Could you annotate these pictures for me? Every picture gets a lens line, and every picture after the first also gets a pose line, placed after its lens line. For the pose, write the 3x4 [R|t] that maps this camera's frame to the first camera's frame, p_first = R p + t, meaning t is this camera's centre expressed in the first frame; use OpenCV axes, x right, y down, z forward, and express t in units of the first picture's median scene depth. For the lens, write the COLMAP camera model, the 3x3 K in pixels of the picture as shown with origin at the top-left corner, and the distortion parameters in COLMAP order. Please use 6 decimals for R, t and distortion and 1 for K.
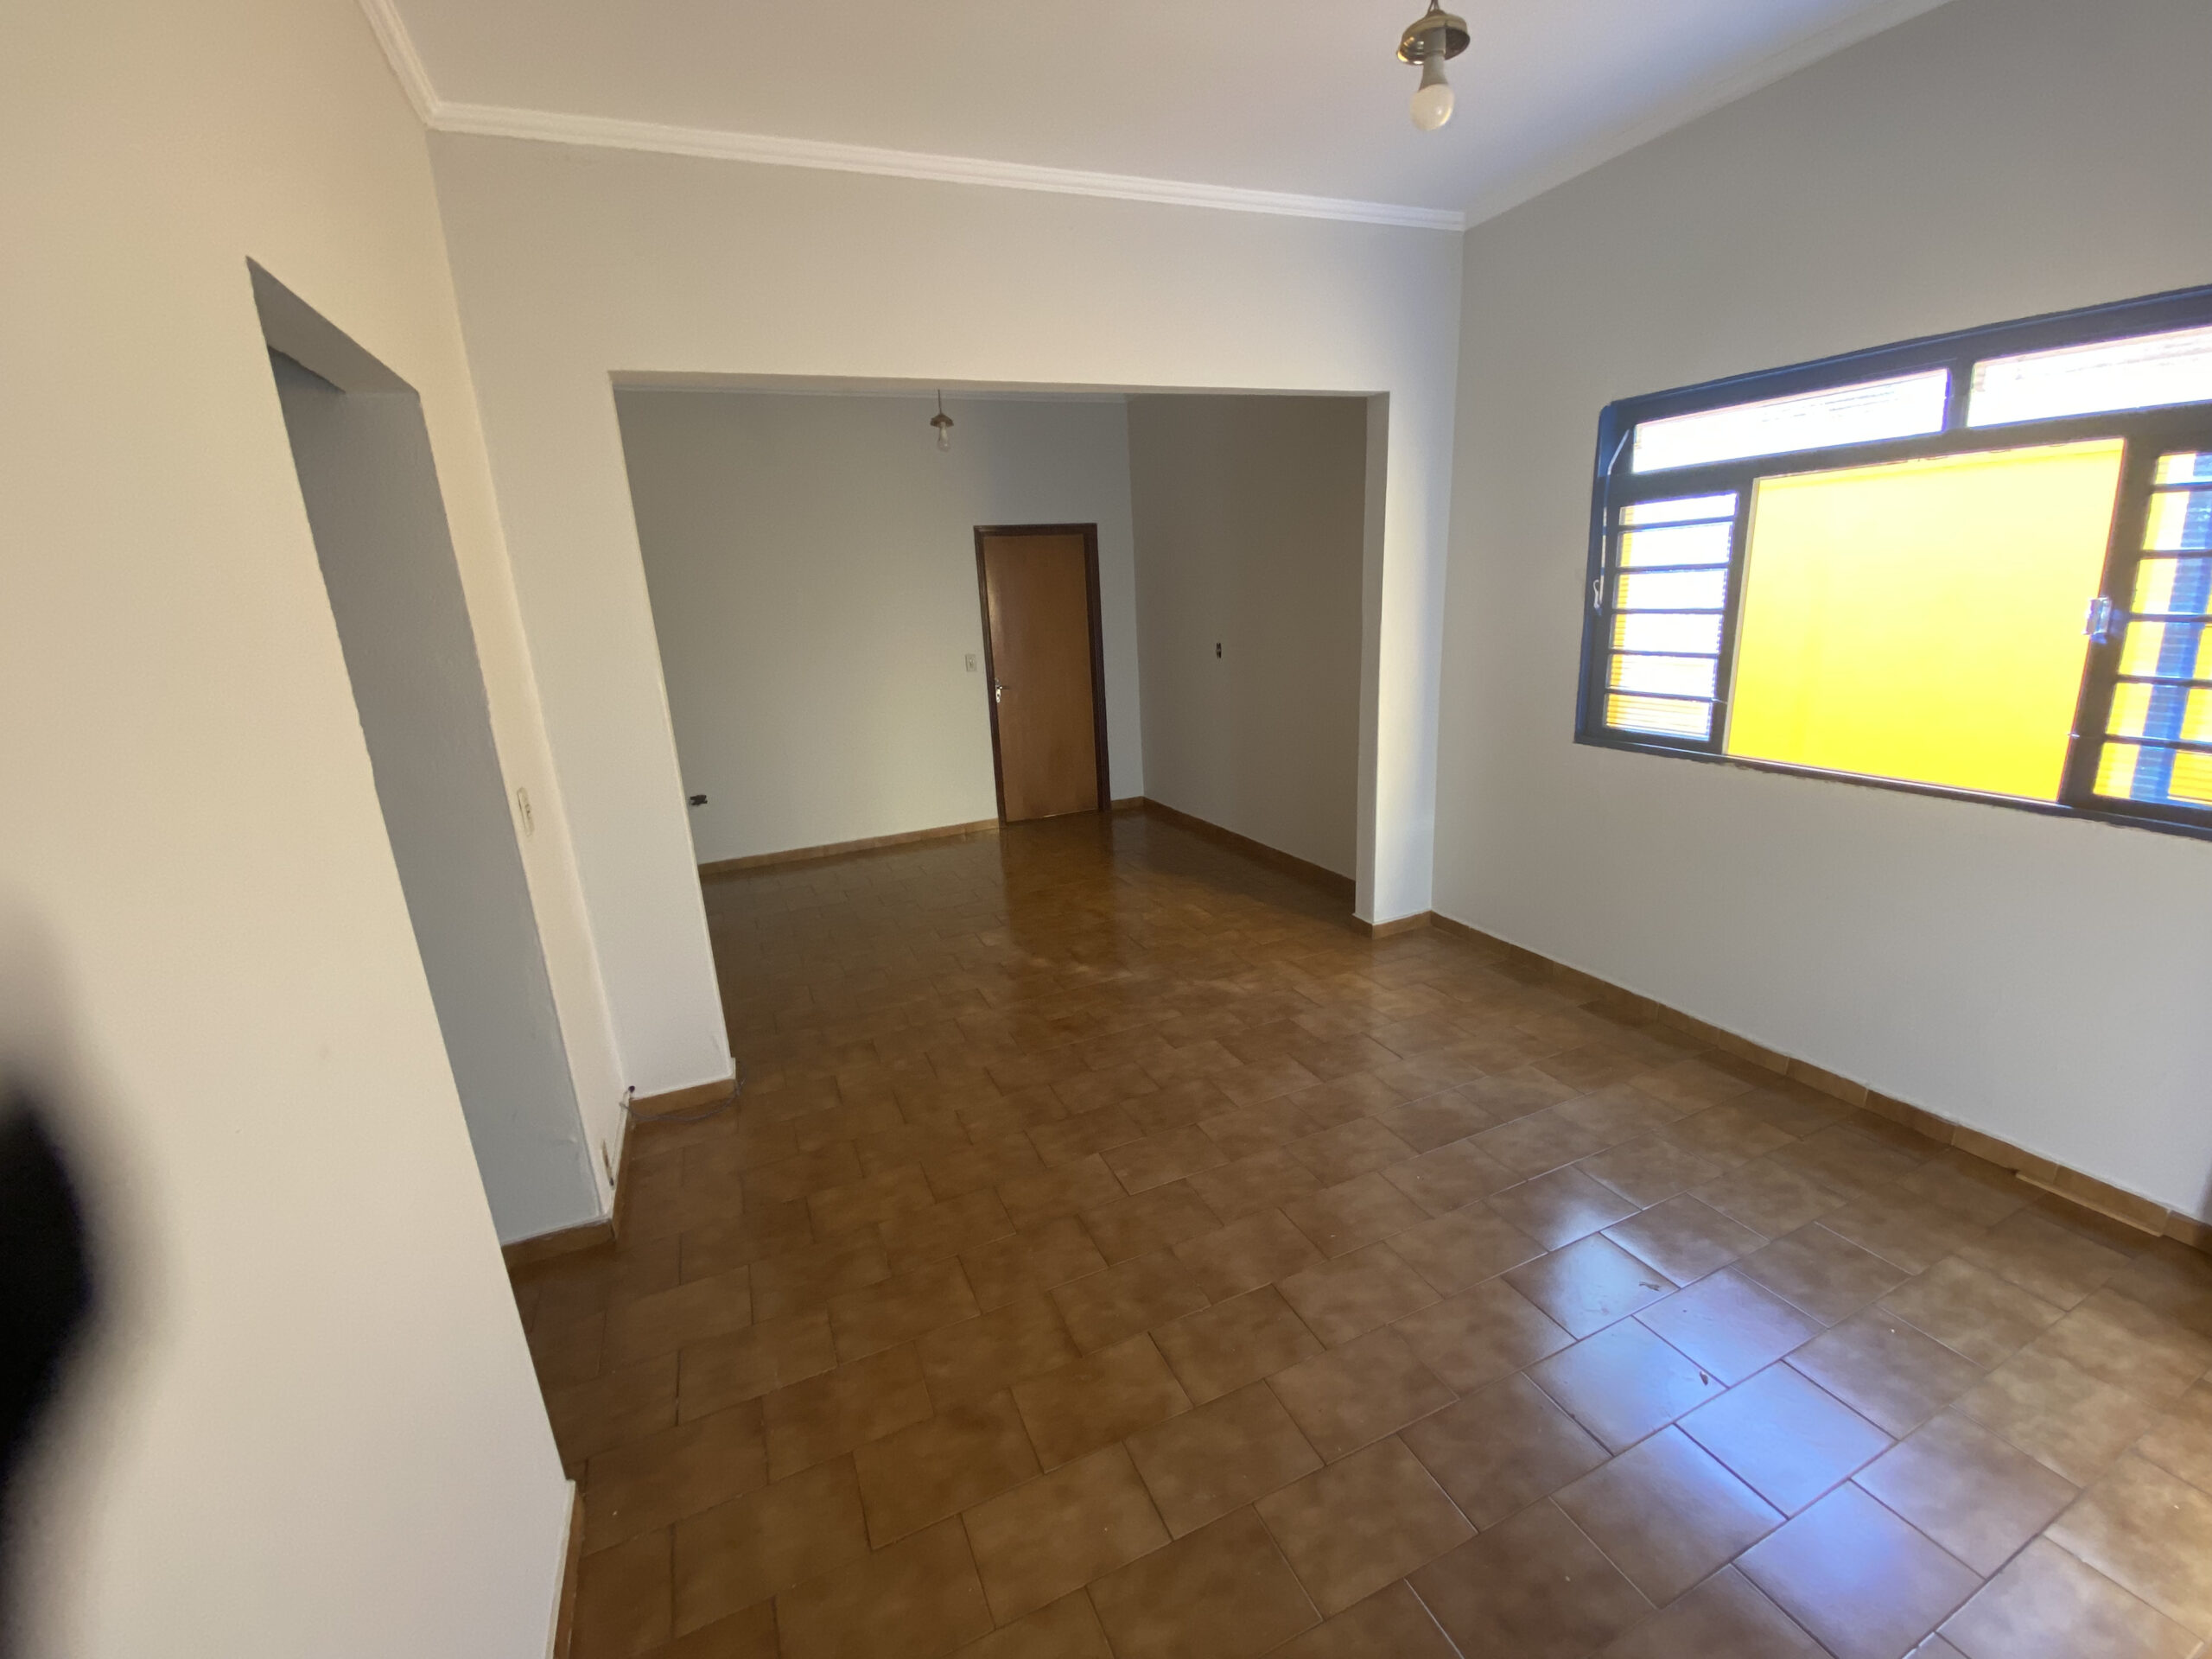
lens RADIAL K [[902.9, 0, 1100.1], [0, 902.9, 833.8], [0, 0, 1]] dist [-0.003202, -0.012123]
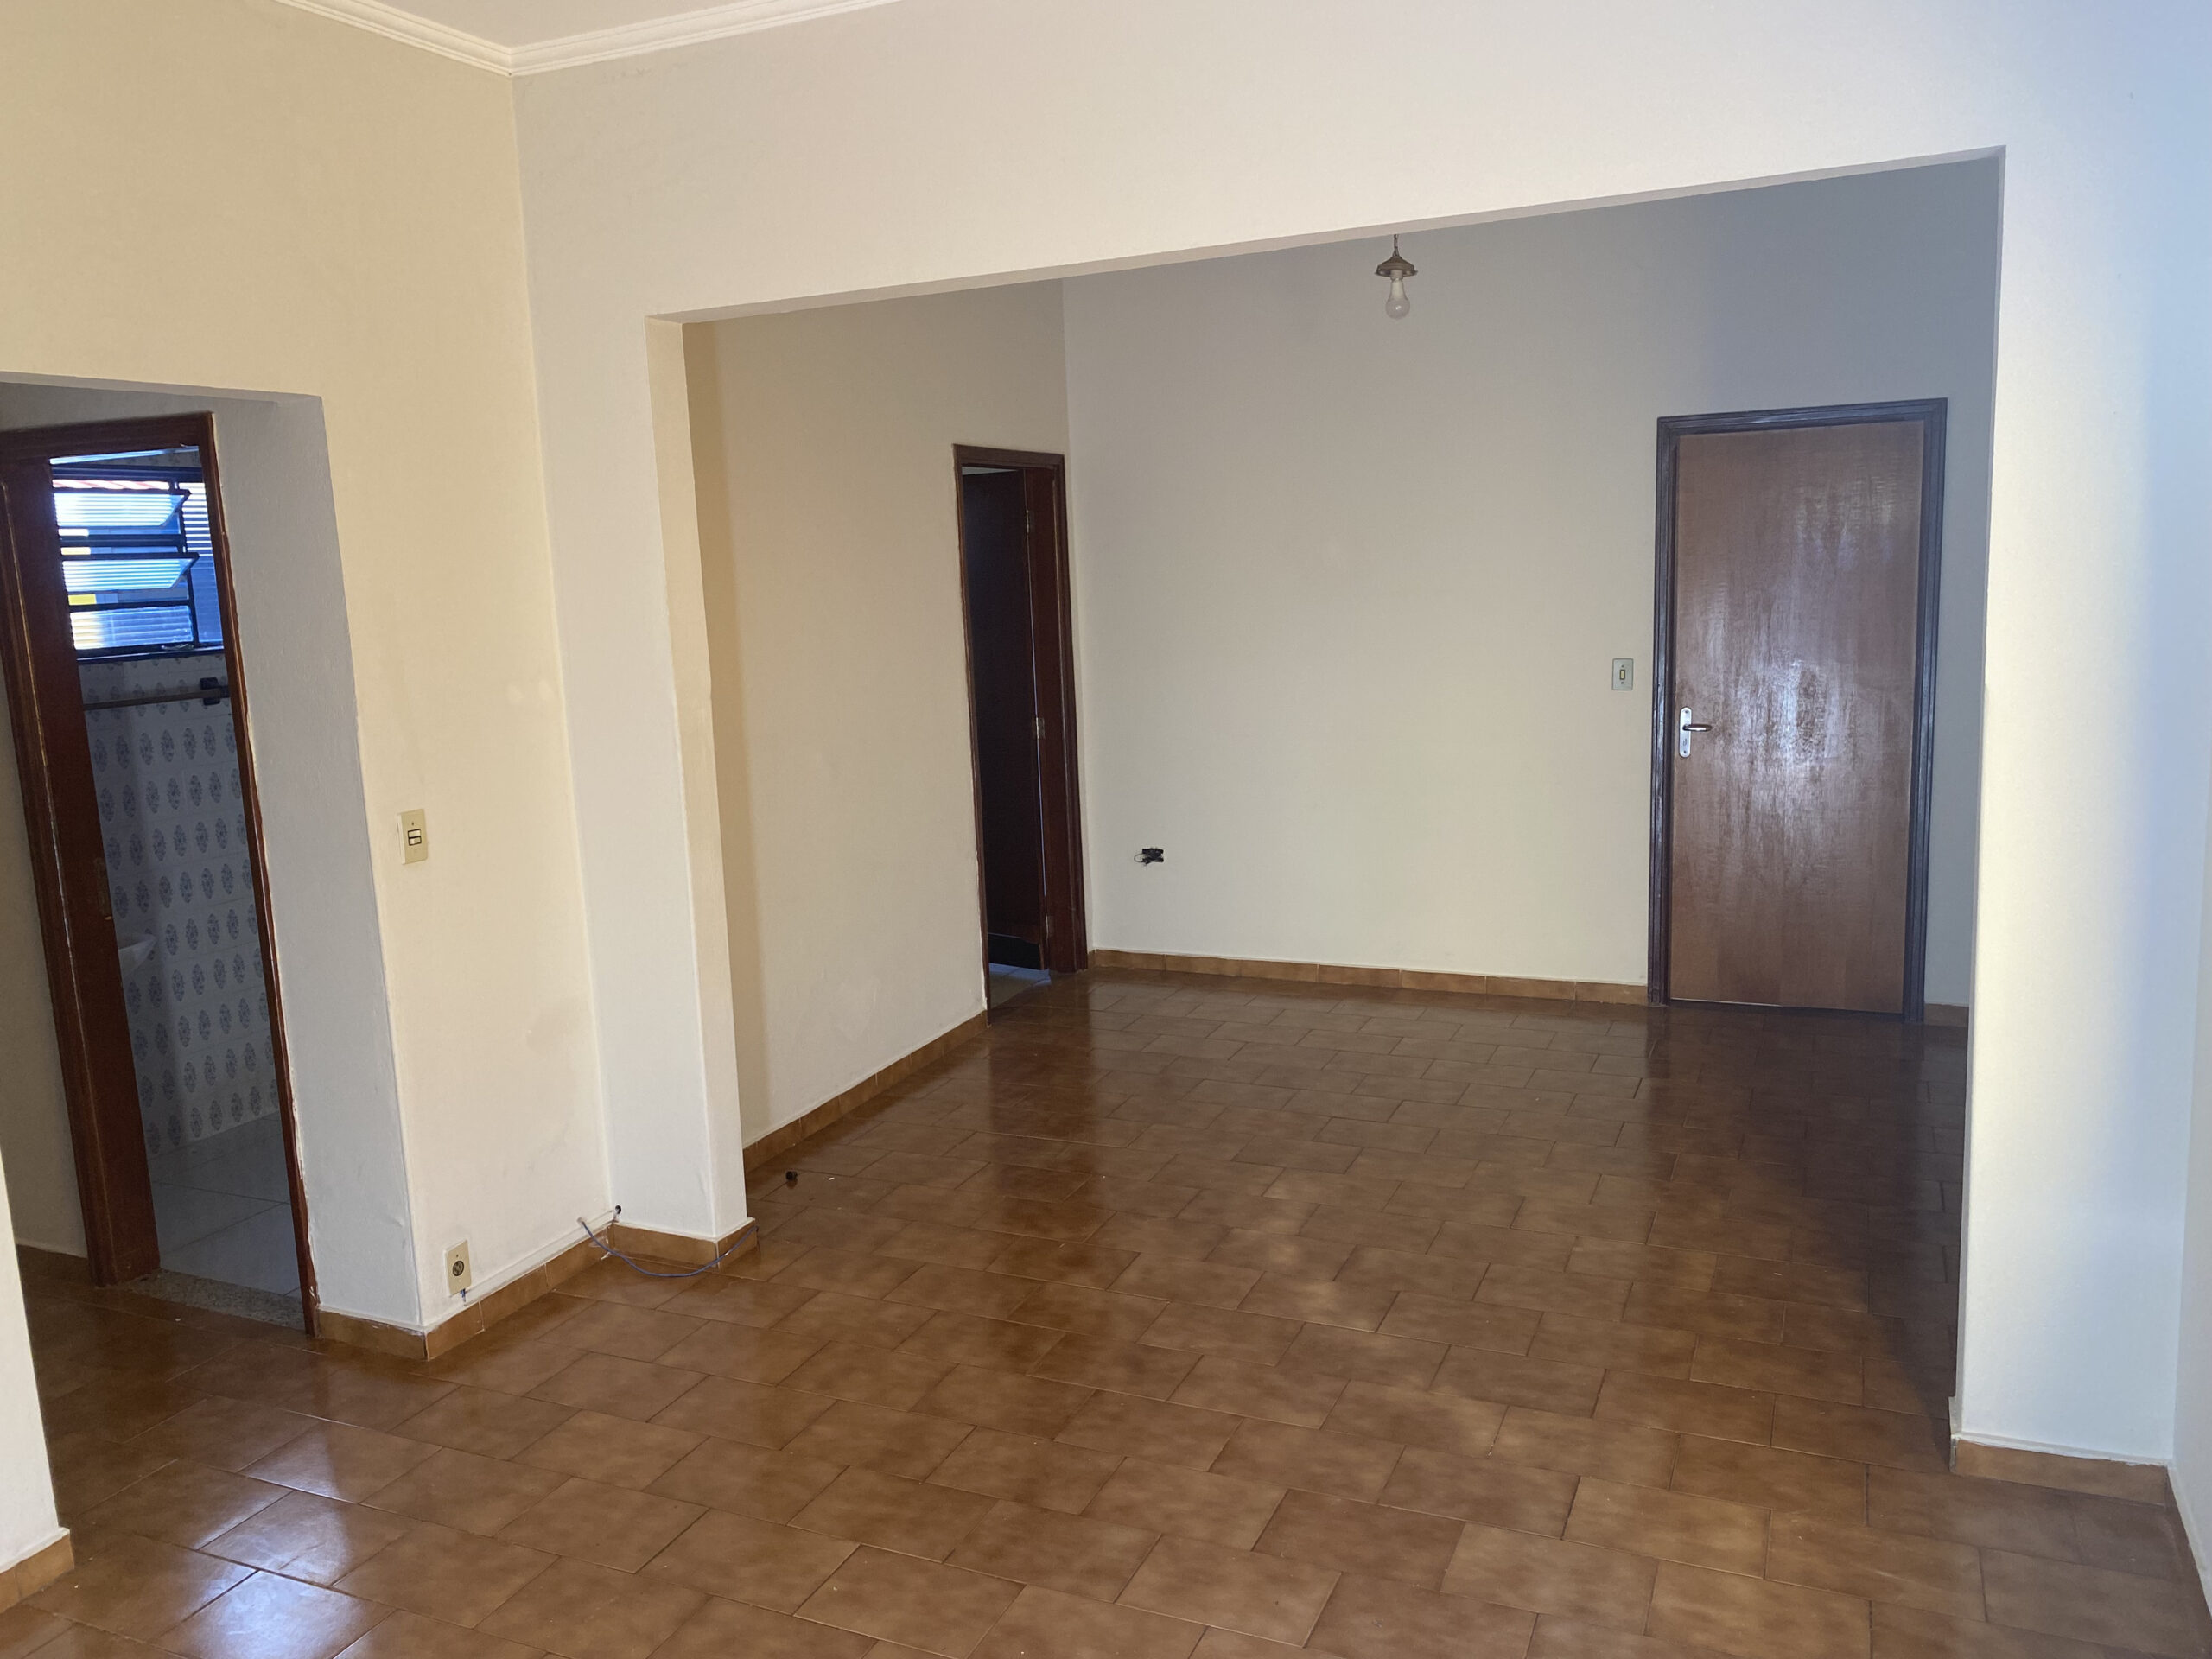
lens RADIAL K [[1721.2, 0, 1087.2], [0, 1721.2, 810.1], [0, 0, 1]] dist [-0.038632, 0.010435]
pose [[0.678056, 0.147913, -0.719973, 0.745375], [-0.194309, 0.980766, 0.018495, -0.152568], [0.708861, 0.127356, 0.693755, 0.231508]]
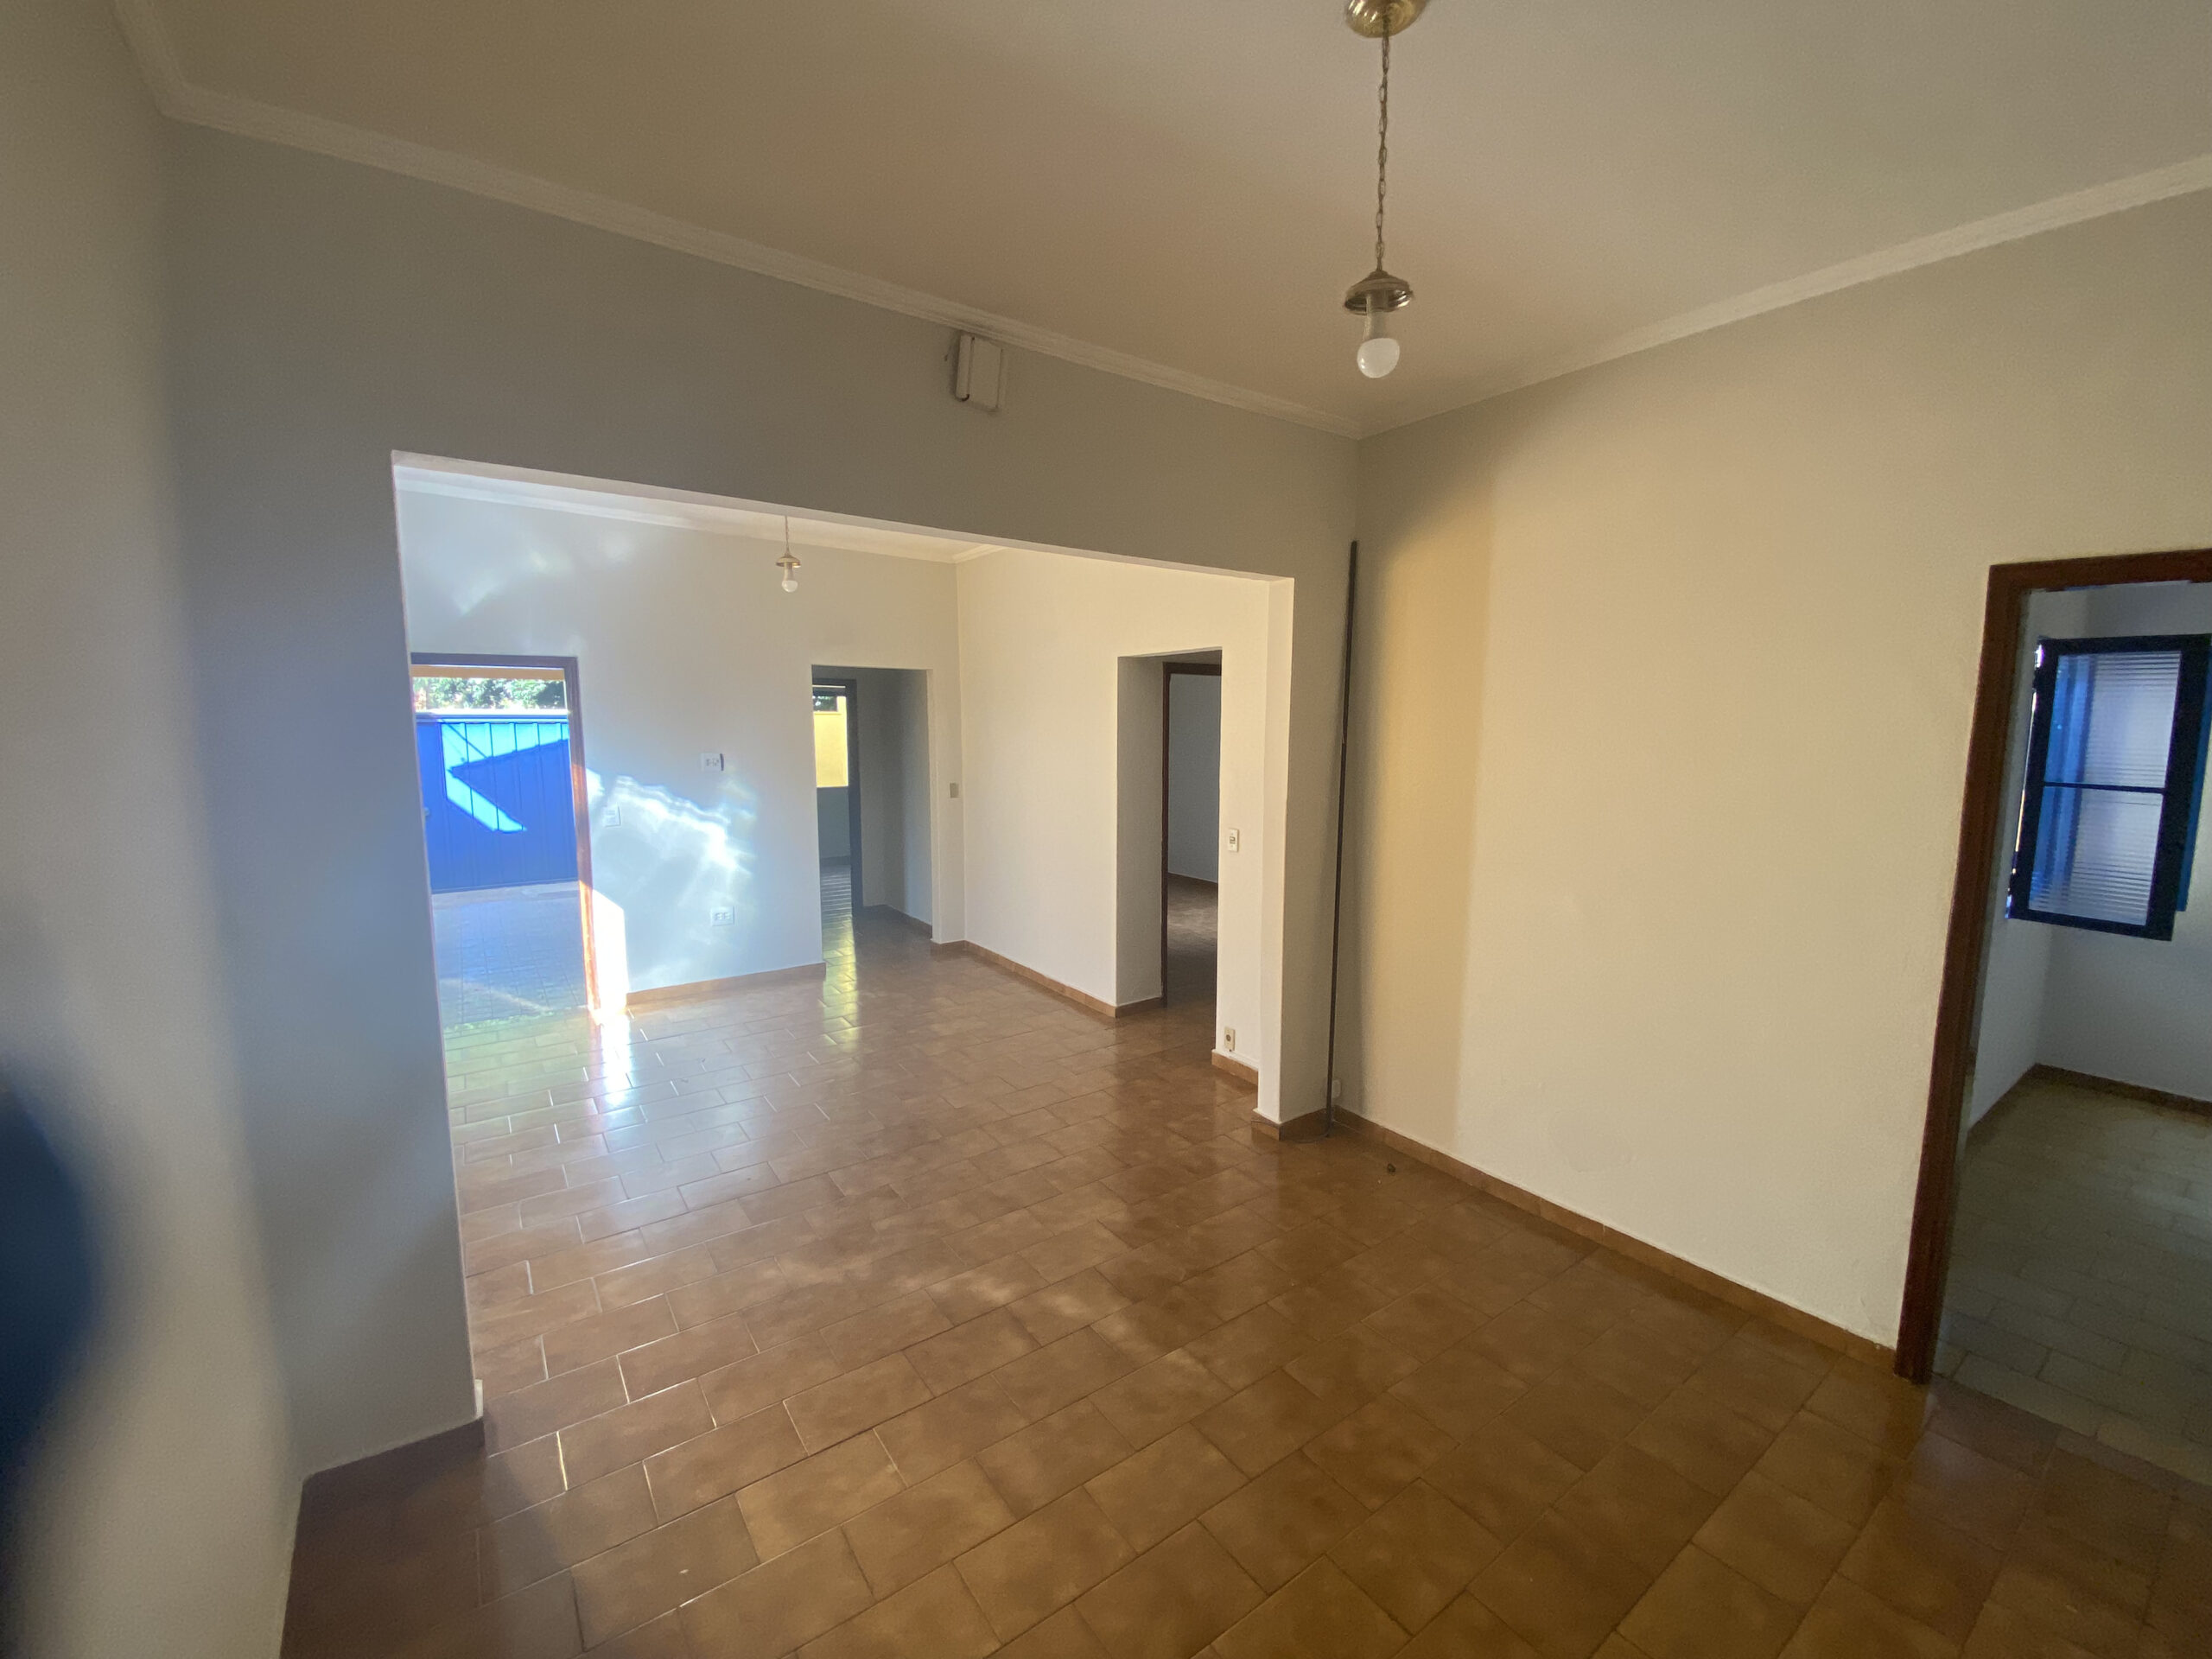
lens RADIAL K [[902.9, 0, 1111.0], [0, 902.9, 820.5], [0, 0, 1]] dist [-0.003202, -0.012123]
pose [[-0.975915, 0.088171, -0.199541, 0.003592], [0.005212, 0.923846, 0.382730, -0.593624], [0.218091, 0.372472, -0.902054, 1.986005]]
